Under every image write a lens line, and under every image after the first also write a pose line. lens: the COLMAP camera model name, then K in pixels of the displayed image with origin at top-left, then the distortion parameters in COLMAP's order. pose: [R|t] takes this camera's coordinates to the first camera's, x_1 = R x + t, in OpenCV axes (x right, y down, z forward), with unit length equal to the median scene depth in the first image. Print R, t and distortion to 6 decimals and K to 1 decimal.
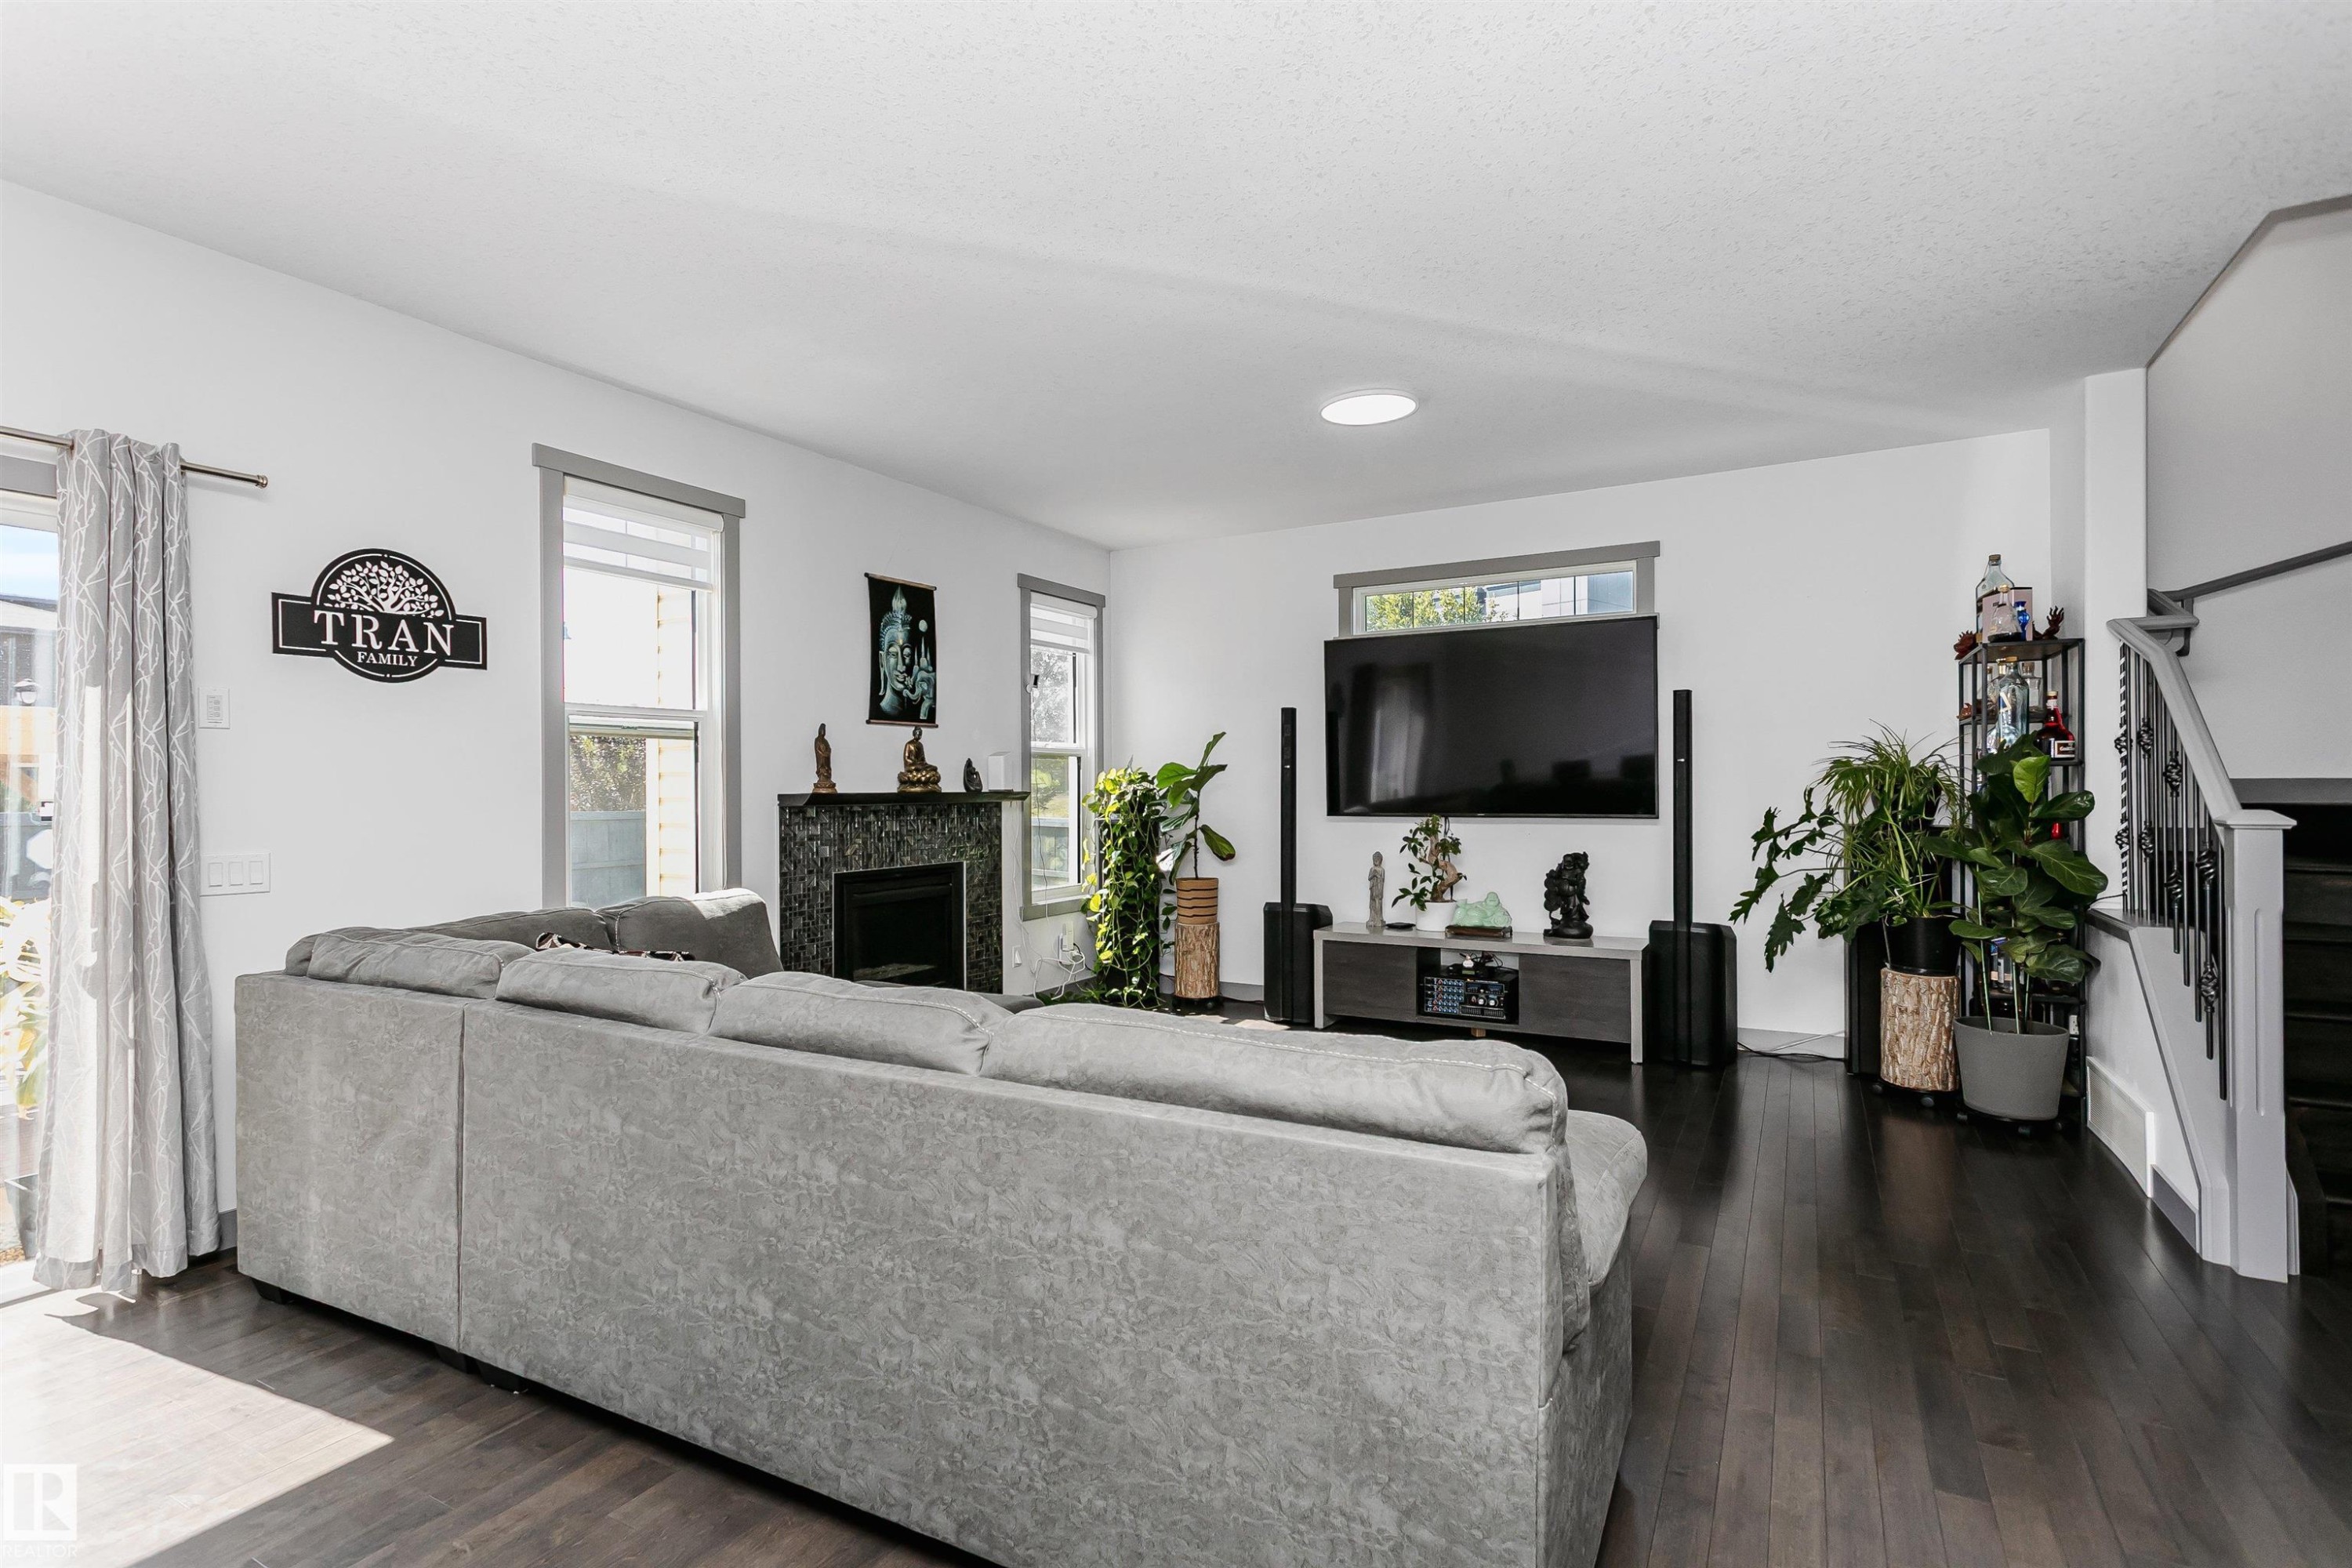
lens RADIAL K [[1136.2, 0, 1155.0], [0, 1136.2, 777.5], [0, 0, 1]] dist [0.003268, -0.000192]
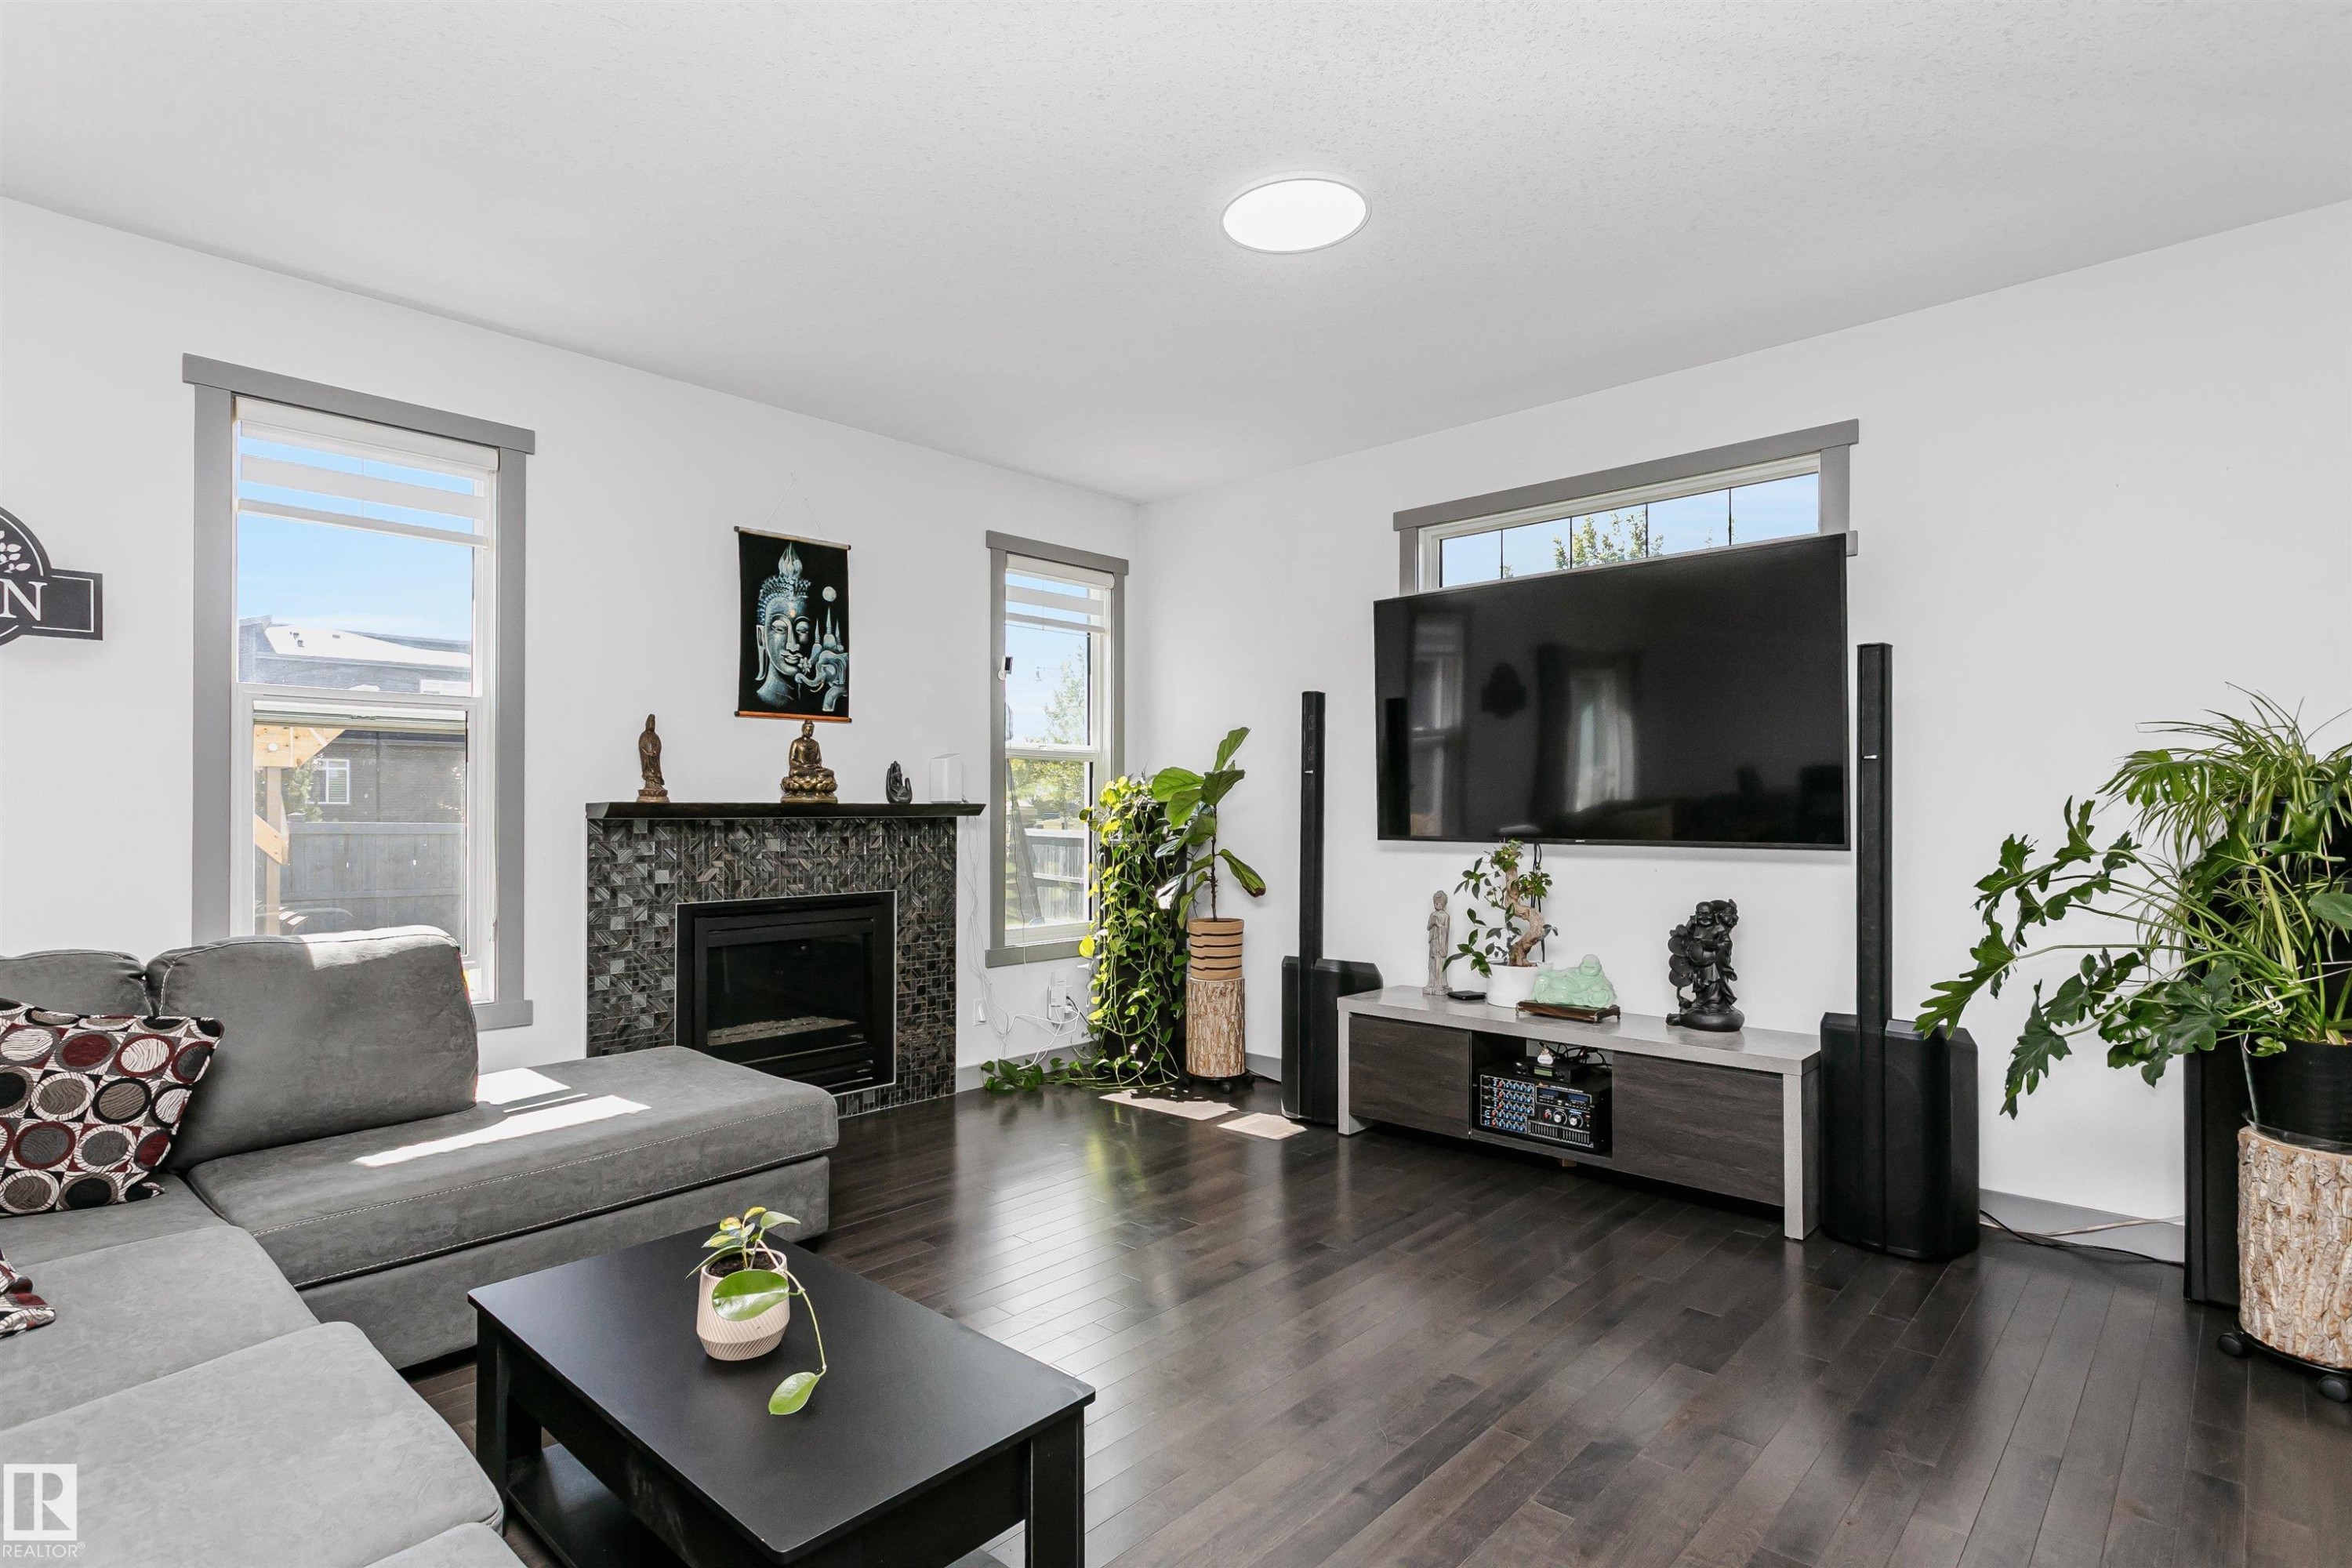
lens RADIAL K [[1168.1, 0, 1147.5], [0, 1168.1, 788.9], [0, 0, 1]] dist [-0.000609, 0.000322]
pose [[0.971940, 0.002739, -0.235214, 0.216305], [-0.004282, 0.999973, -0.006046, 0.007232], [0.235191, 0.006883, 0.971925, 0.272216]]
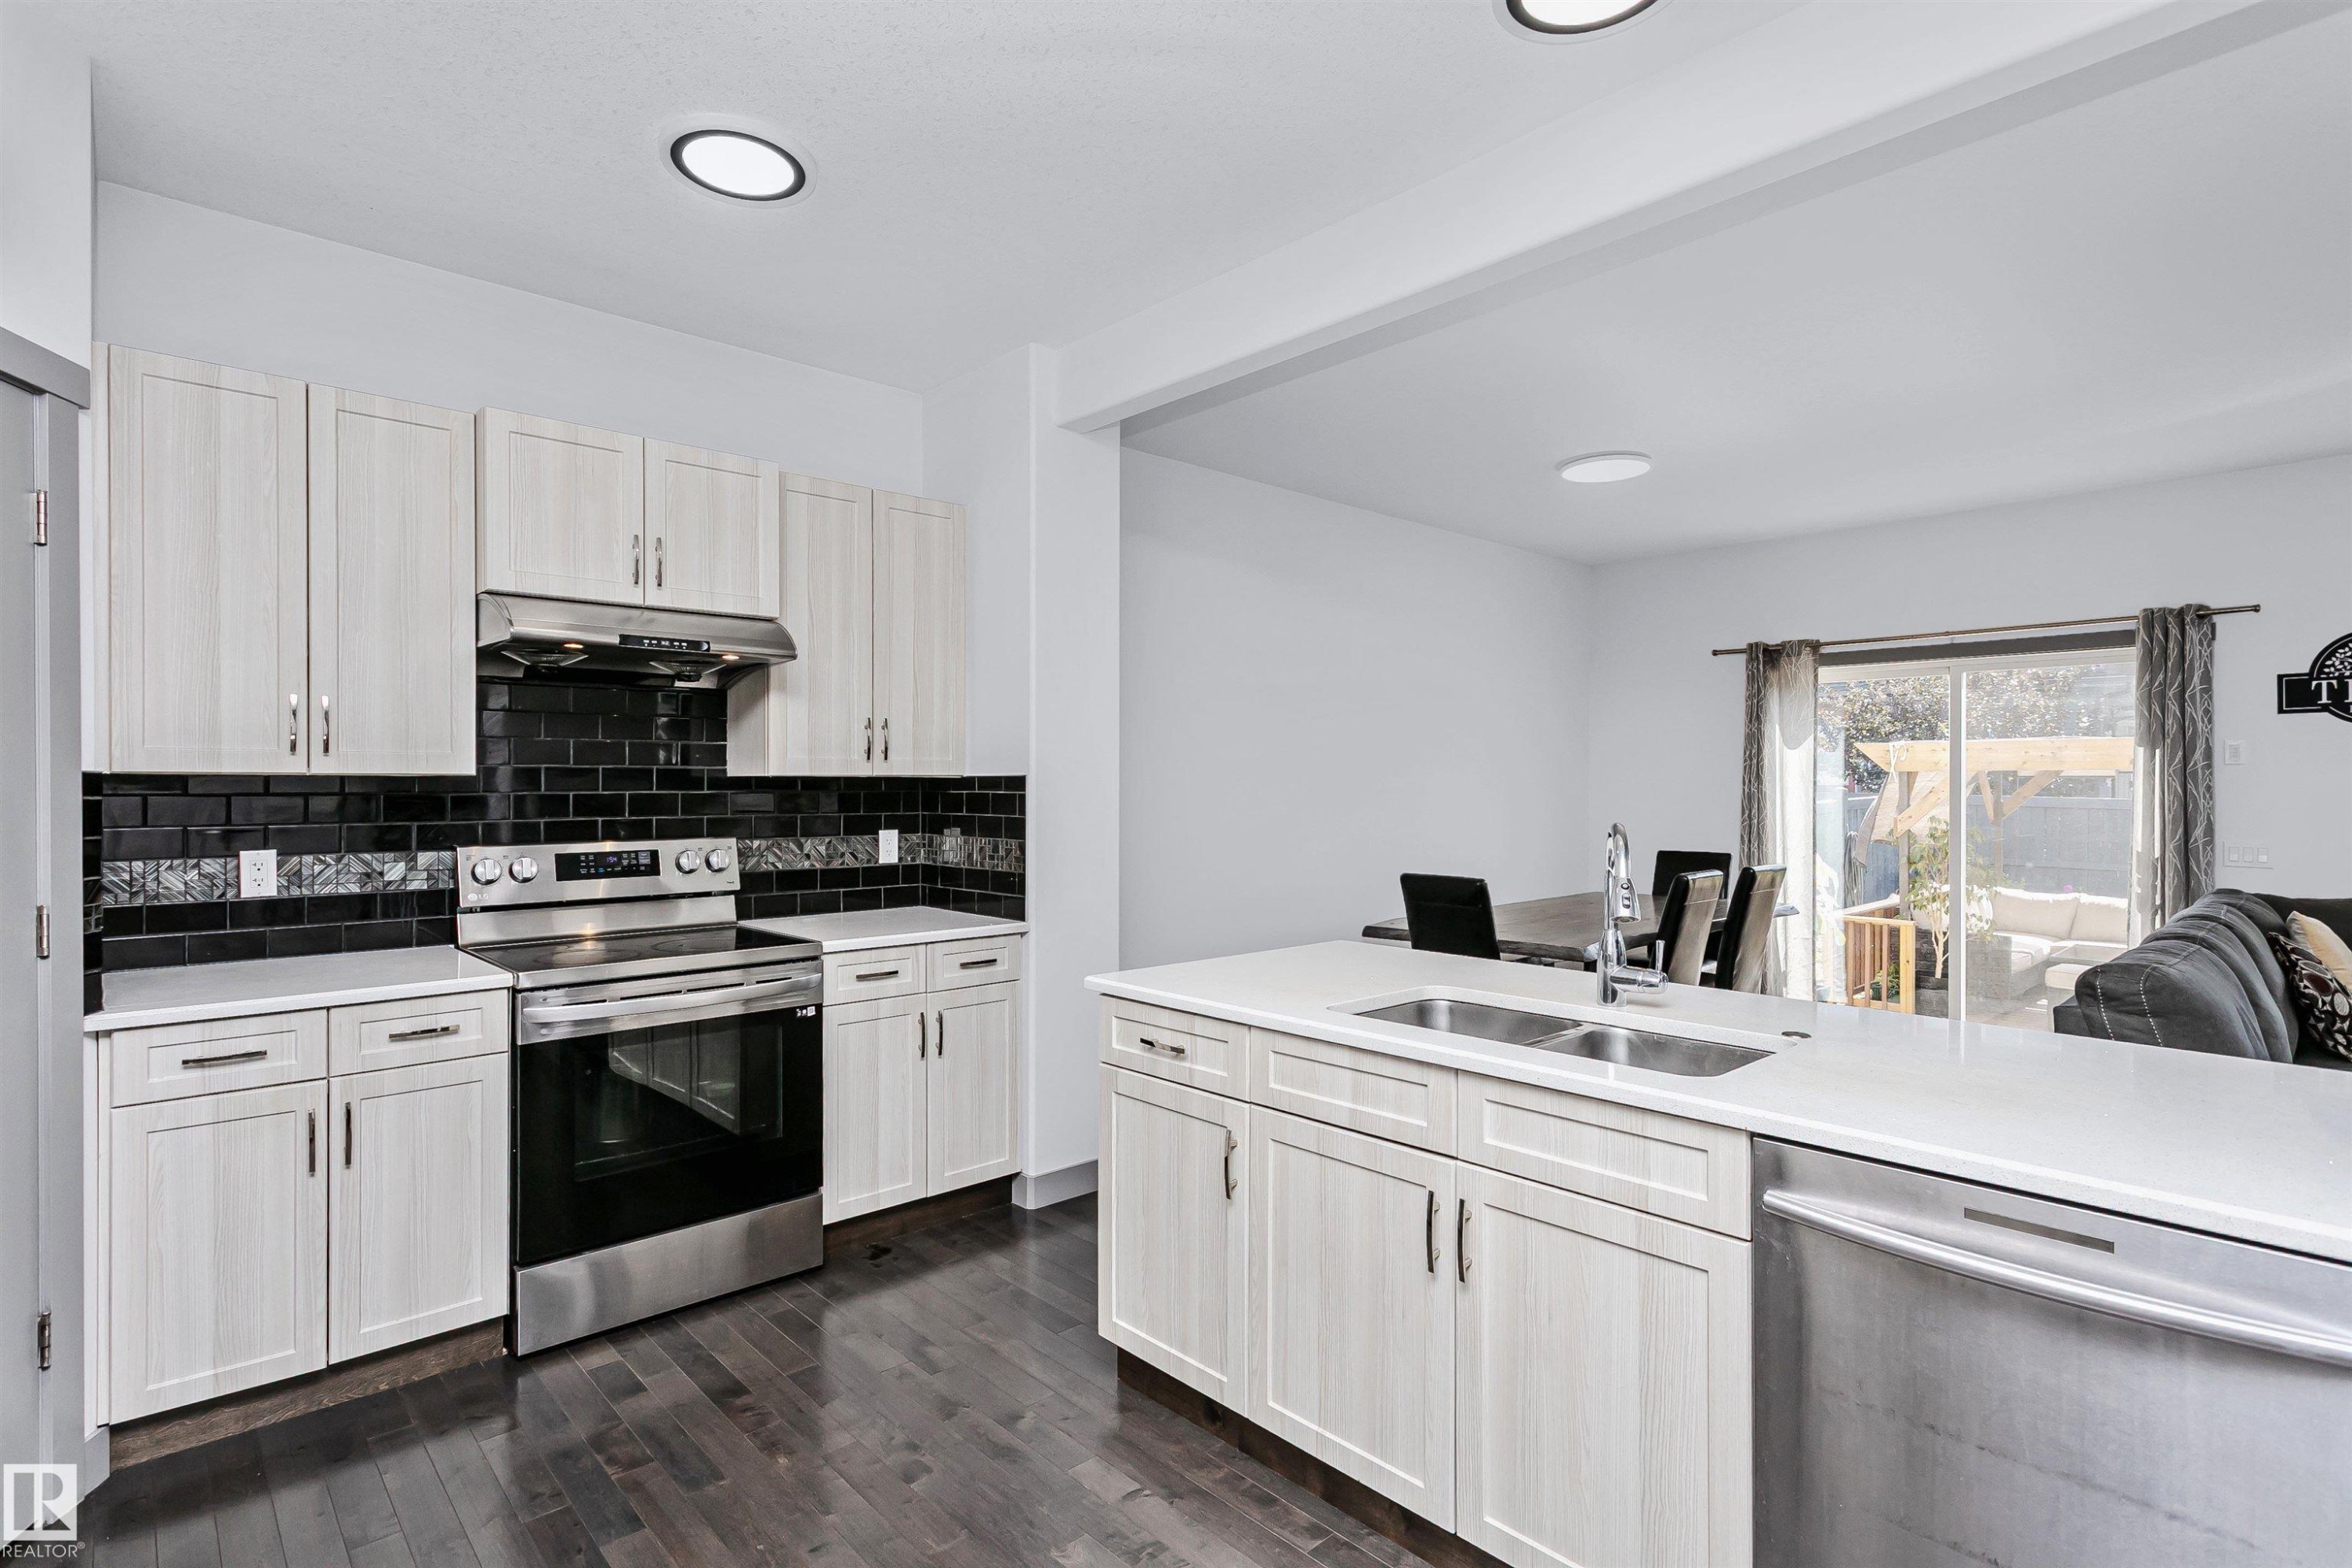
lens RADIAL K [[1168.1, 0, 1147.5], [0, 1168.1, 788.9], [0, 0, 1]] dist [-0.000609, 0.000322]
pose [[-0.305156, 0.011469, -0.952233, 0.728620], [0.010724, 0.999905, 0.008607, -0.022862], [0.952242, -0.007585, -0.305251, 0.014806]]
